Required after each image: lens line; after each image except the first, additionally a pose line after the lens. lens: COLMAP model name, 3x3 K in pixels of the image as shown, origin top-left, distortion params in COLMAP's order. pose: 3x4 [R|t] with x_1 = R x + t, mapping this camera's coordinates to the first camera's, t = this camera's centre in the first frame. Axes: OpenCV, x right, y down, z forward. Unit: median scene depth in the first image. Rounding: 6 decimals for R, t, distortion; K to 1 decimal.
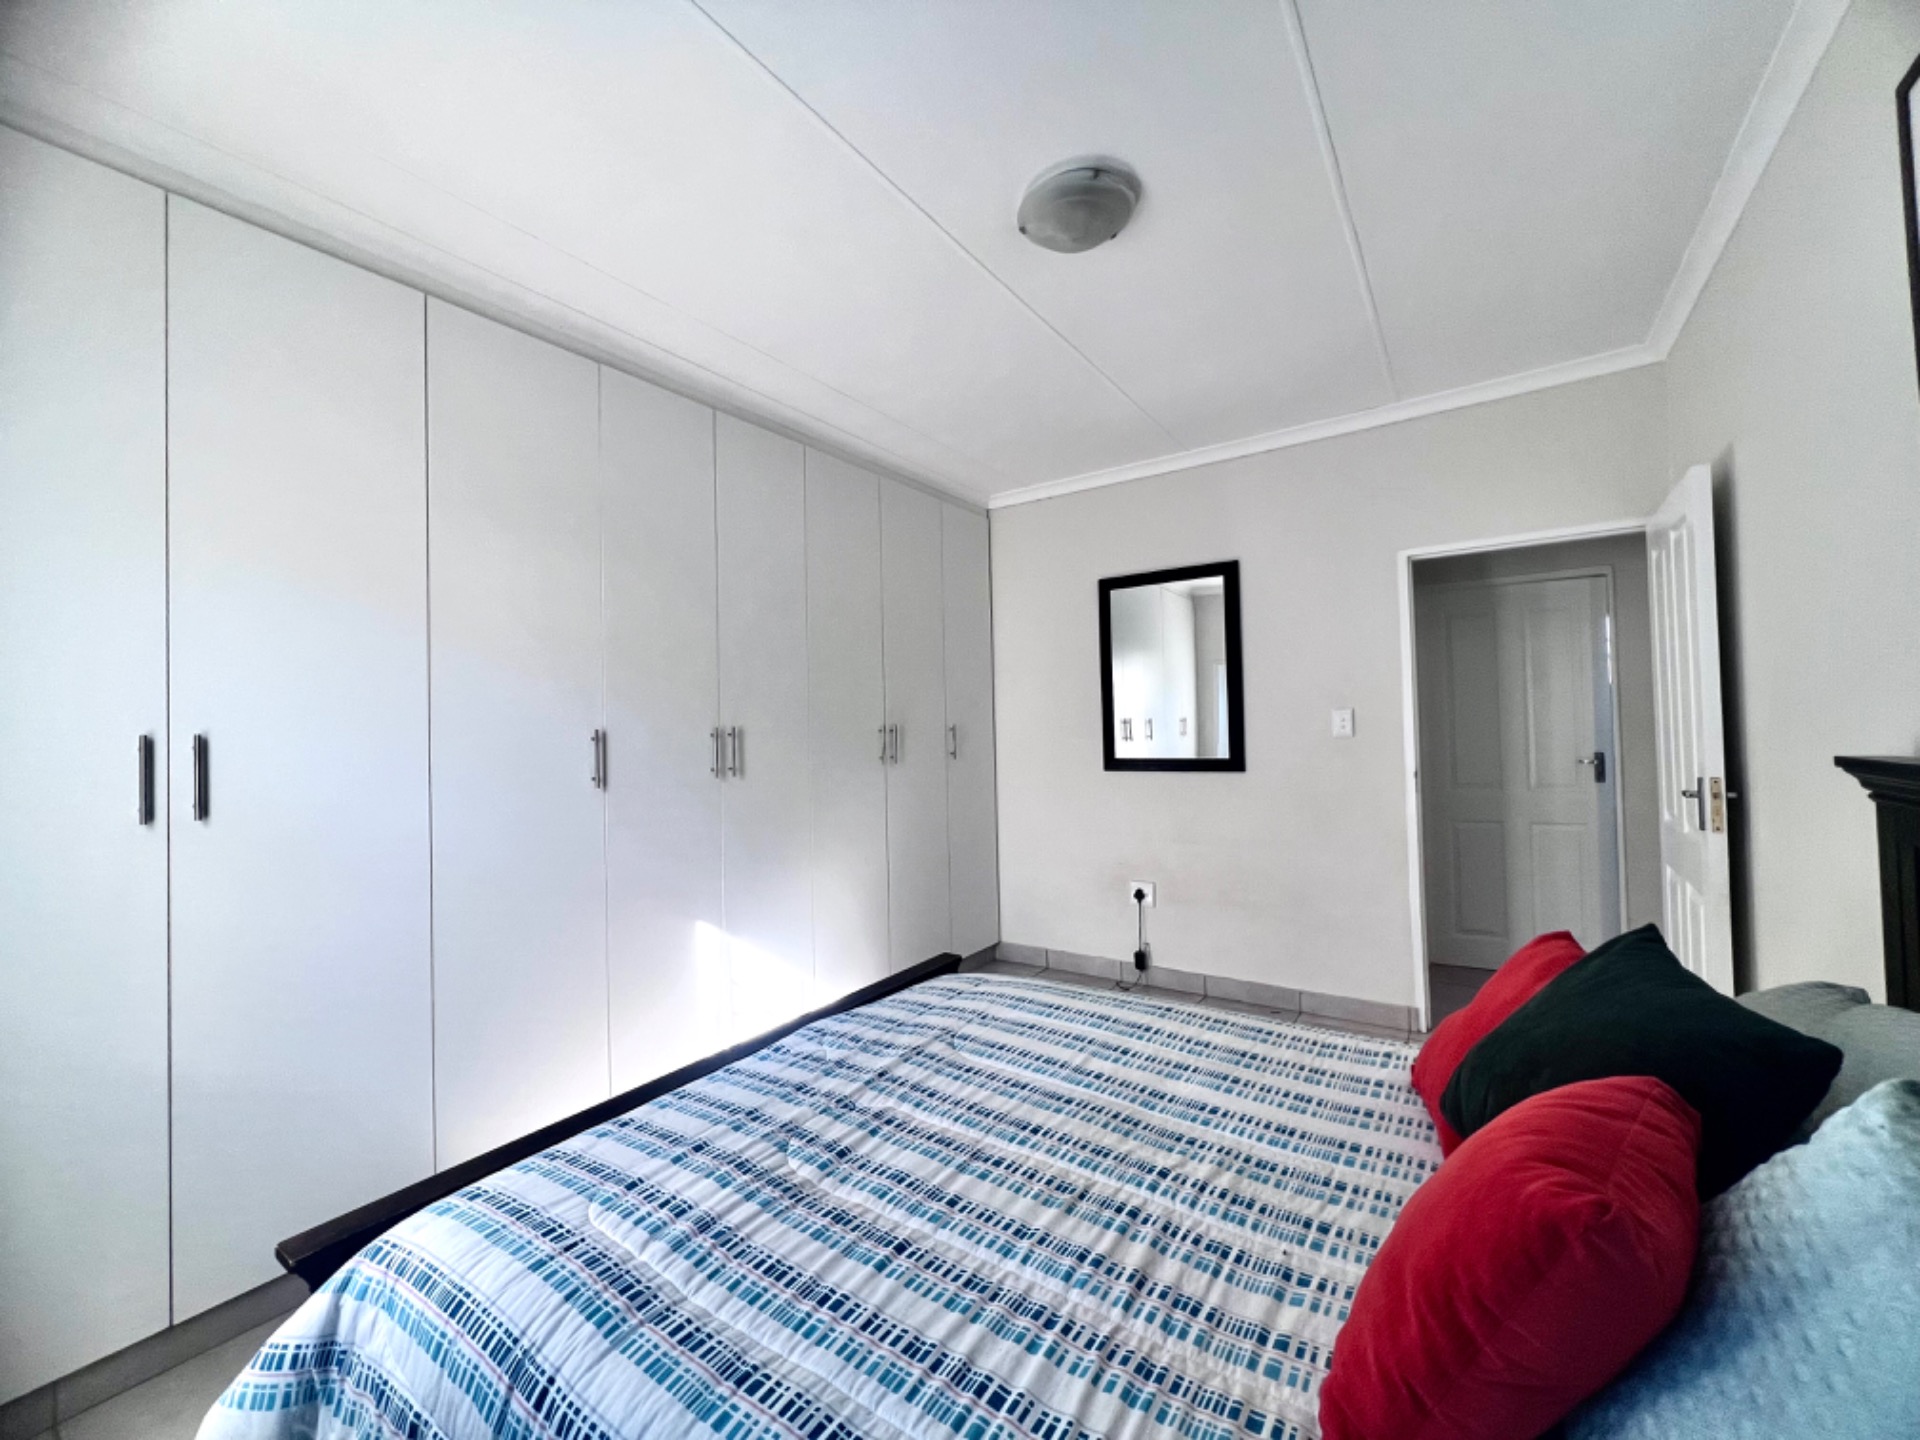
lens RADIAL K [[771.7, 0, 954.6], [0, 771.7, 718.8], [0, 0, 1]] dist [-0.002987, 0.000766]
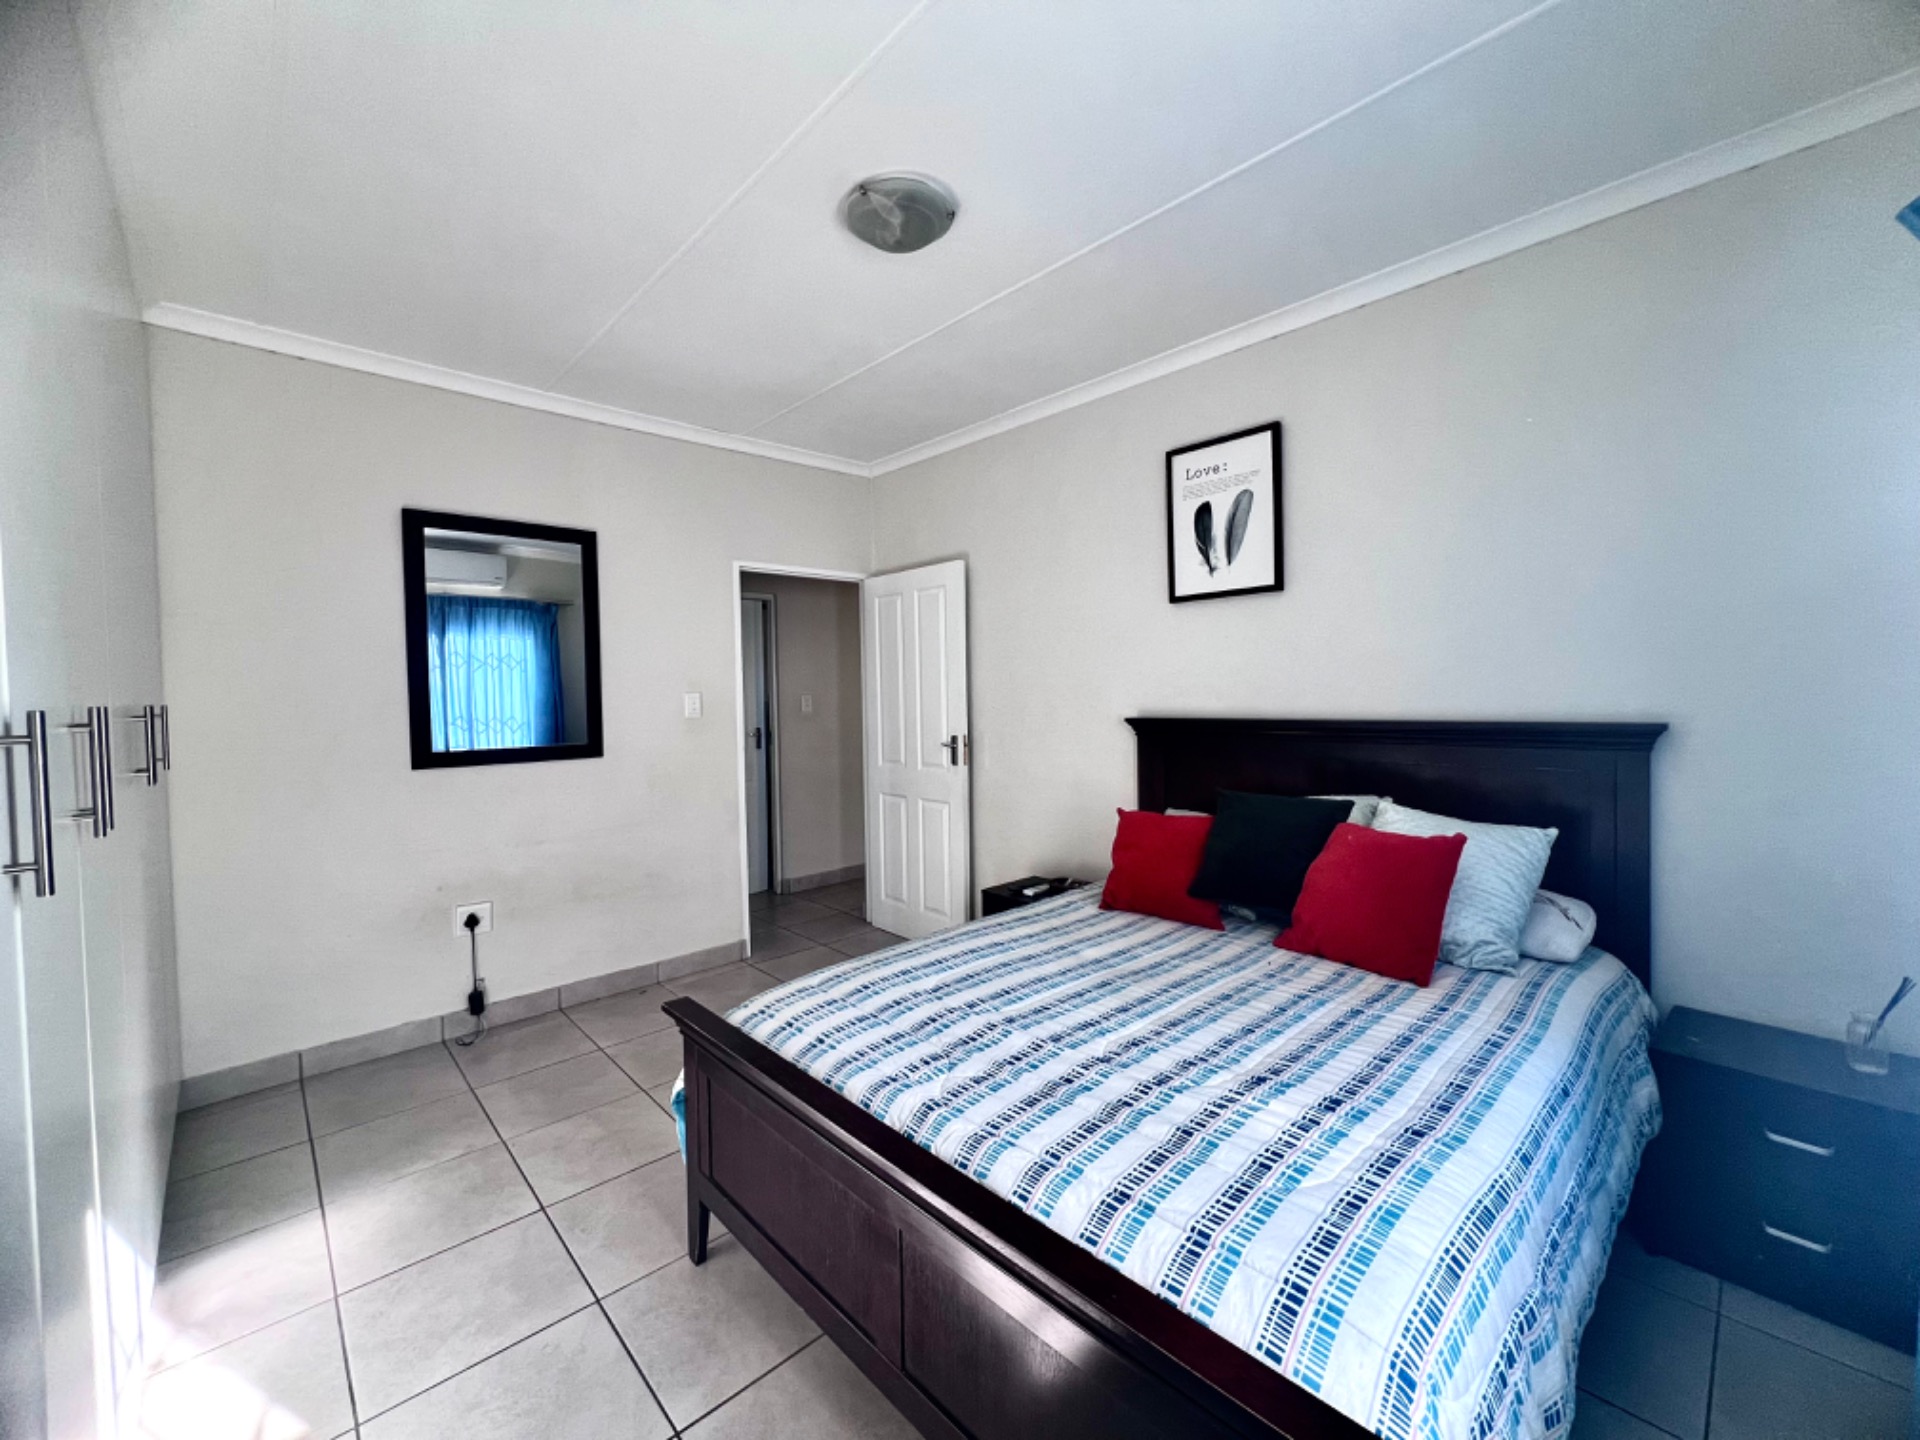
lens RADIAL K [[771.7, 0, 957.3], [0, 771.7, 717.6], [0, 0, 1]] dist [-0.002987, 0.000766]
pose [[0.212844, -0.011803, 0.977015, -0.899387], [-0.002805, 0.999916, 0.012691, 0.014469], [-0.977082, -0.005441, 0.212793, 0.724014]]
